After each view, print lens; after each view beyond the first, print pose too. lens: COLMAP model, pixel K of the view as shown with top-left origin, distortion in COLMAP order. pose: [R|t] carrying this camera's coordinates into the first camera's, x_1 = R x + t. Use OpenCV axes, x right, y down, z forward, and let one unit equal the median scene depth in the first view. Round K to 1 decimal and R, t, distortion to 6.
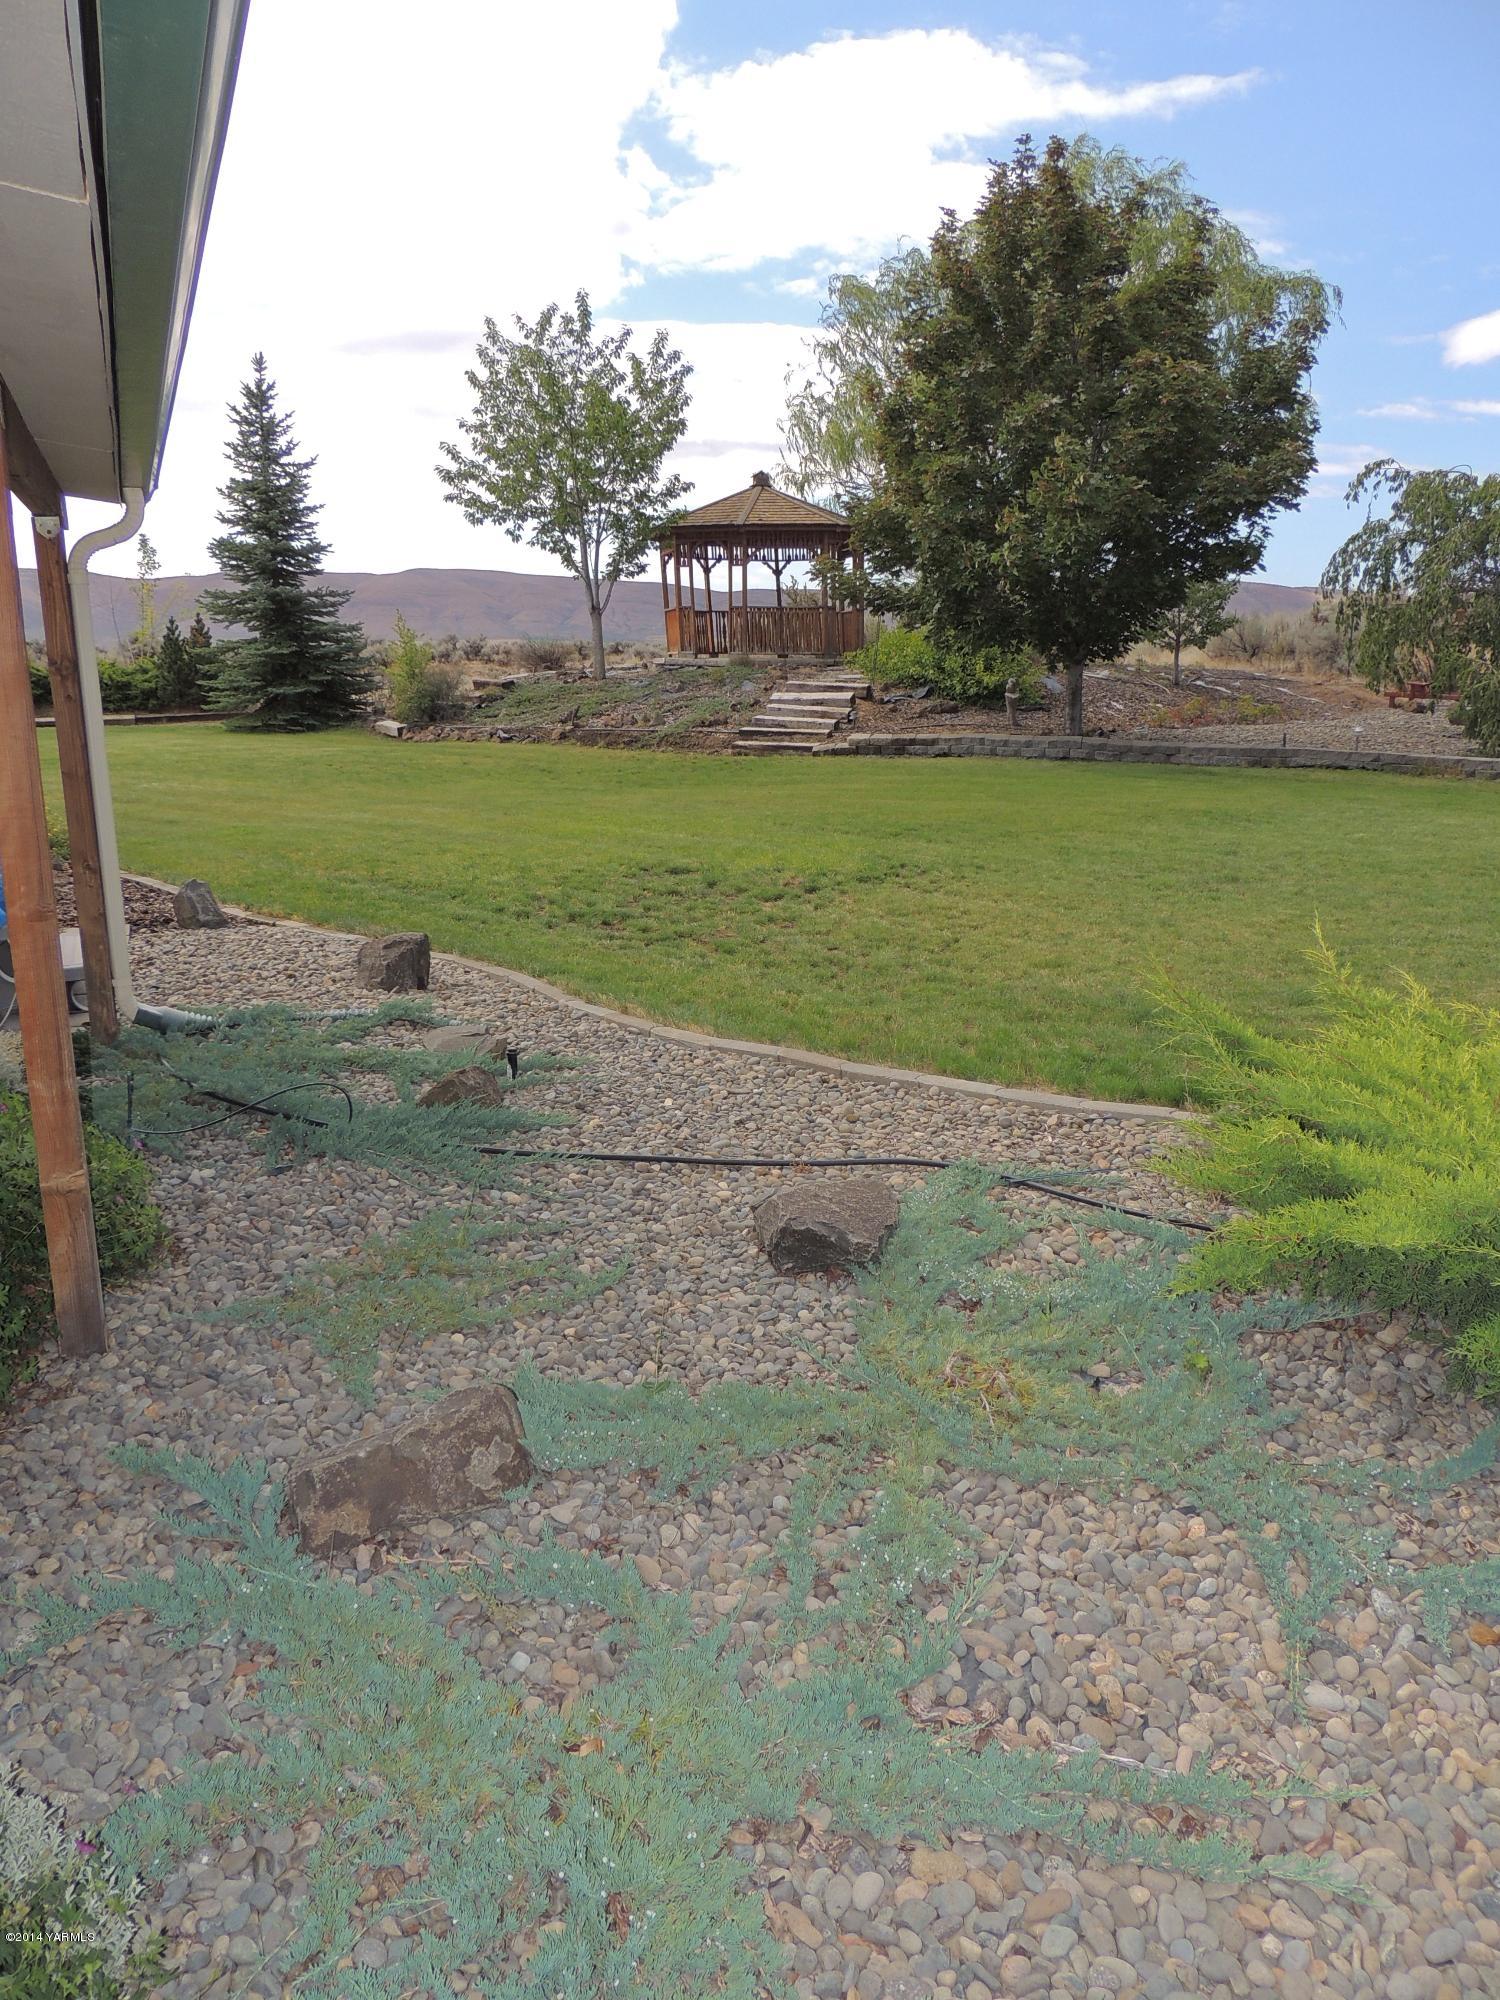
lens RADIAL K [[1424.9, 0, 752.1], [0, 1424.9, 997.7], [0, 0, 1]] dist [-0.021456, 0.003397]
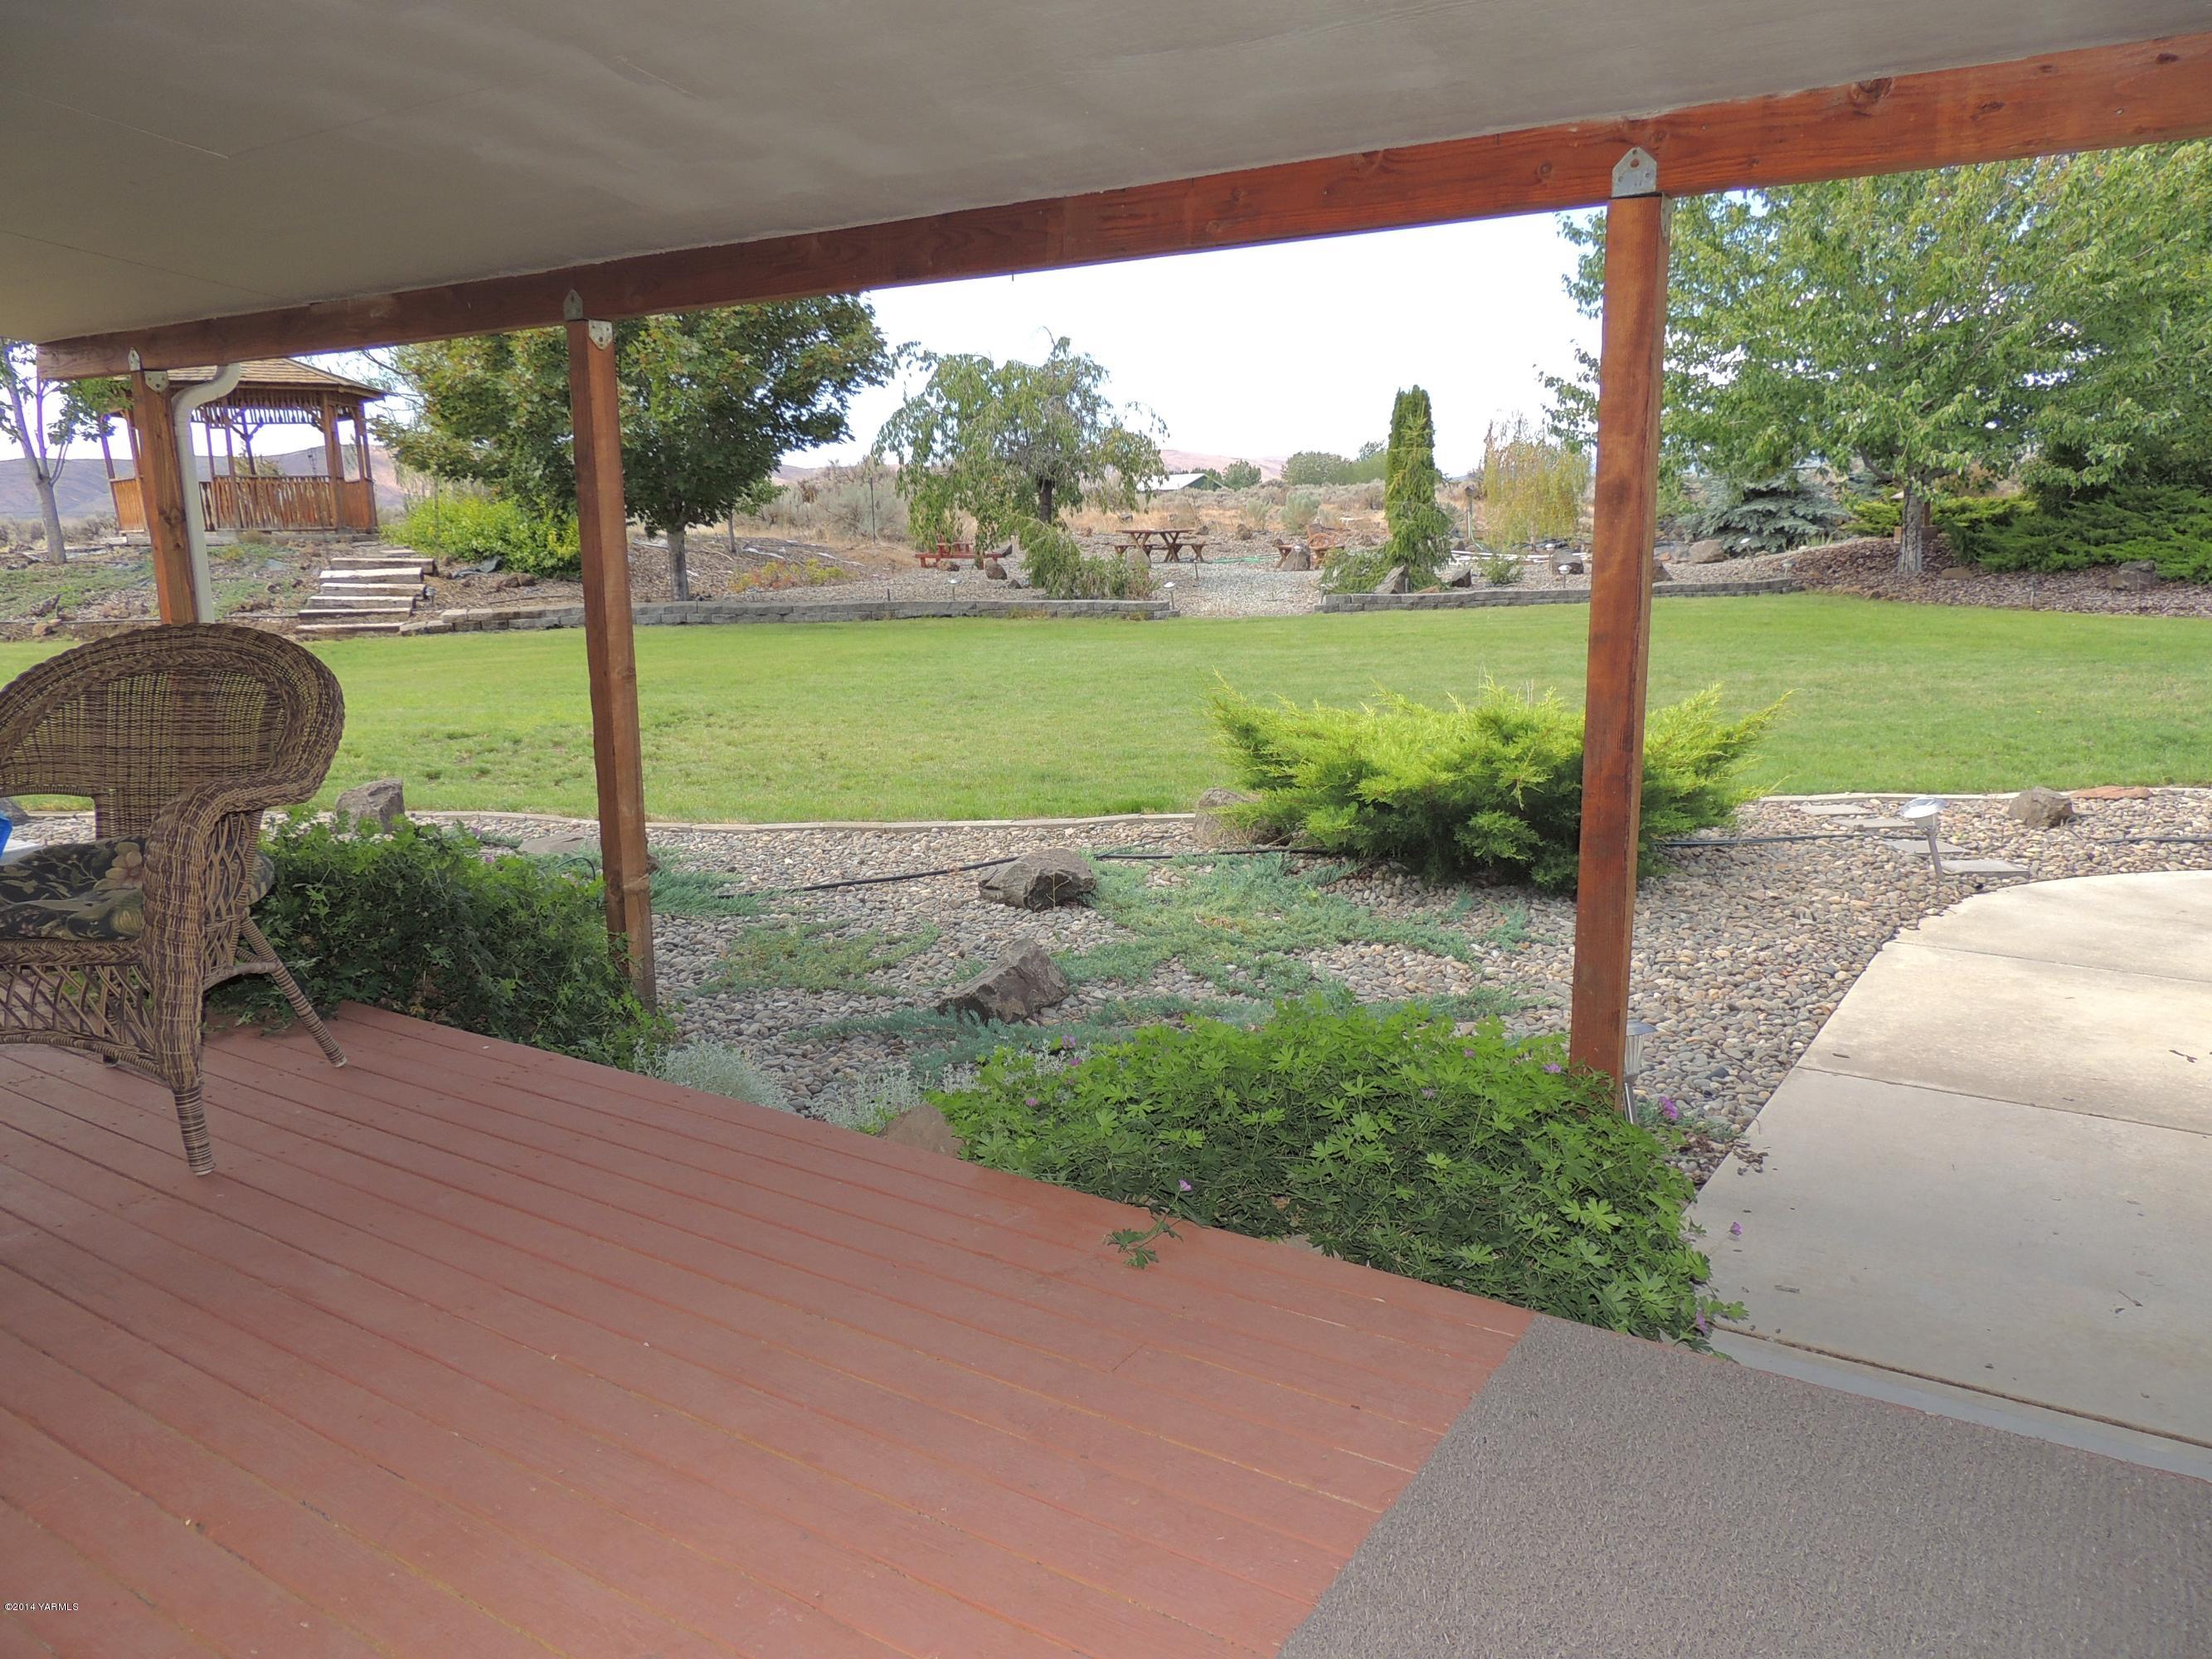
lens RADIAL K [[1576.1, 0, 1103.6], [0, 1576.1, 829.7], [0, 0, 1]] dist [-0.021456, 0.003397]
pose [[0.829453, -0.119134, 0.545724, -0.141933], [0.145961, 0.989273, -0.005885, 0.023472], [-0.539168, 0.084536, 0.837945, -0.071084]]
